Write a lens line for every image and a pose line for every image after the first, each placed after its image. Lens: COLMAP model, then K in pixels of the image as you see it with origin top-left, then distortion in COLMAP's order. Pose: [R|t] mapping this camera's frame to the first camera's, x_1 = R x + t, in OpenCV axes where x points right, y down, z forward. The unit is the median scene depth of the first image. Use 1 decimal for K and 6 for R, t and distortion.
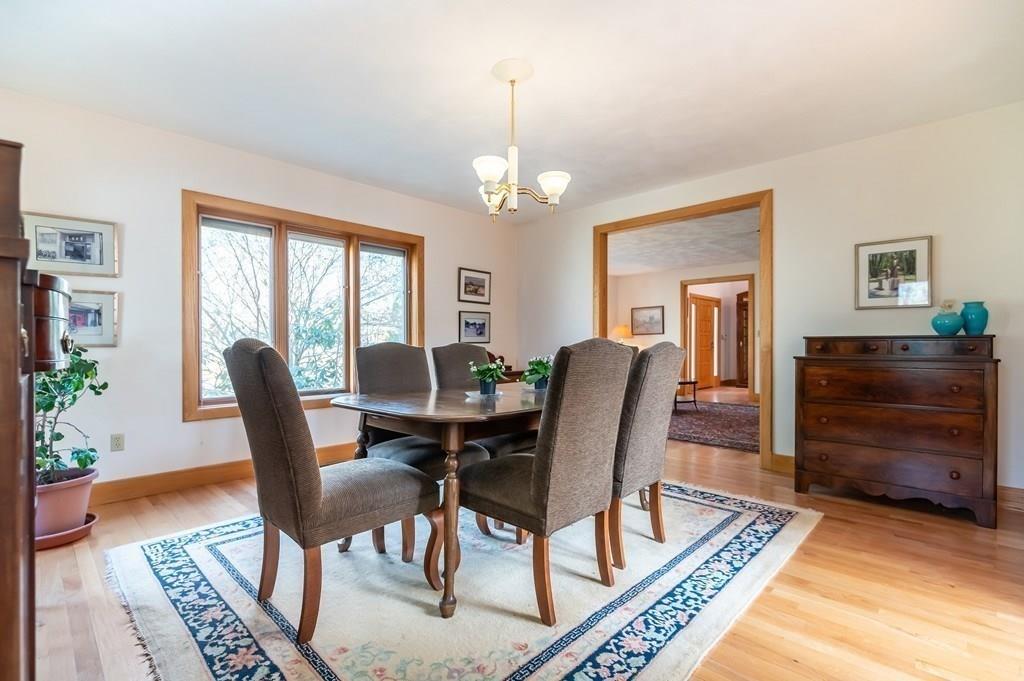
lens RADIAL K [[469.7, 0, 510.2], [0, 469.7, 341.6], [0, 0, 1]] dist [-0.006842, -0.001160]
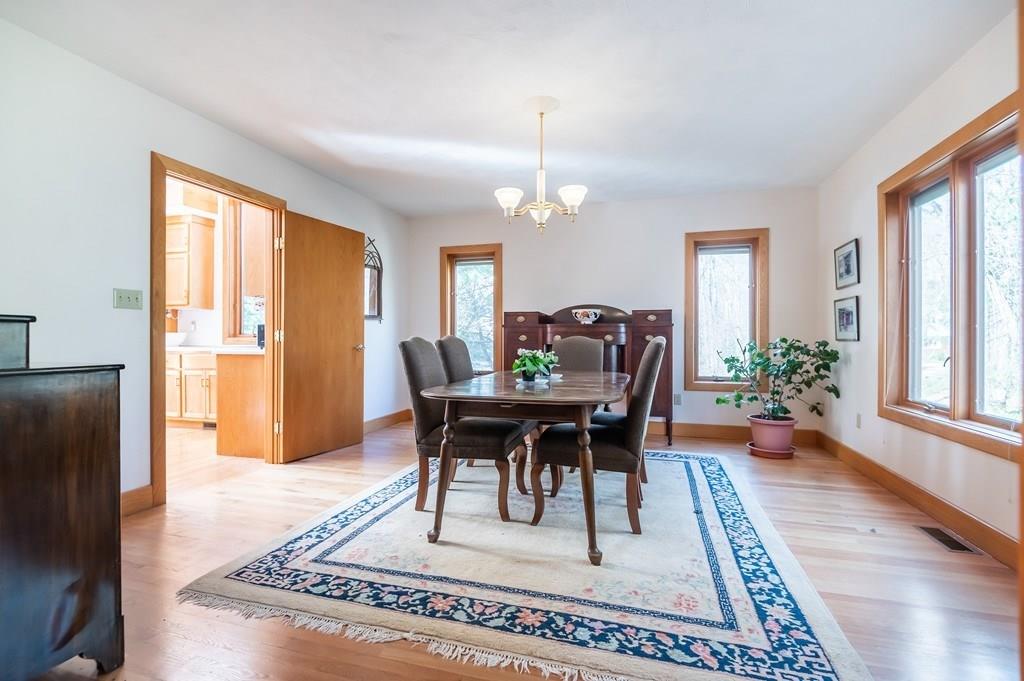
lens RADIAL K [[469.7, 0, 506.5], [0, 469.7, 338.3], [0, 0, 1]] dist [-0.006842, -0.001160]
pose [[-0.888362, -0.000876, -0.459143, 0.611570], [-0.001647, 0.999998, 0.001279, 0.005357], [0.459141, 0.001892, -0.888362, 1.973976]]
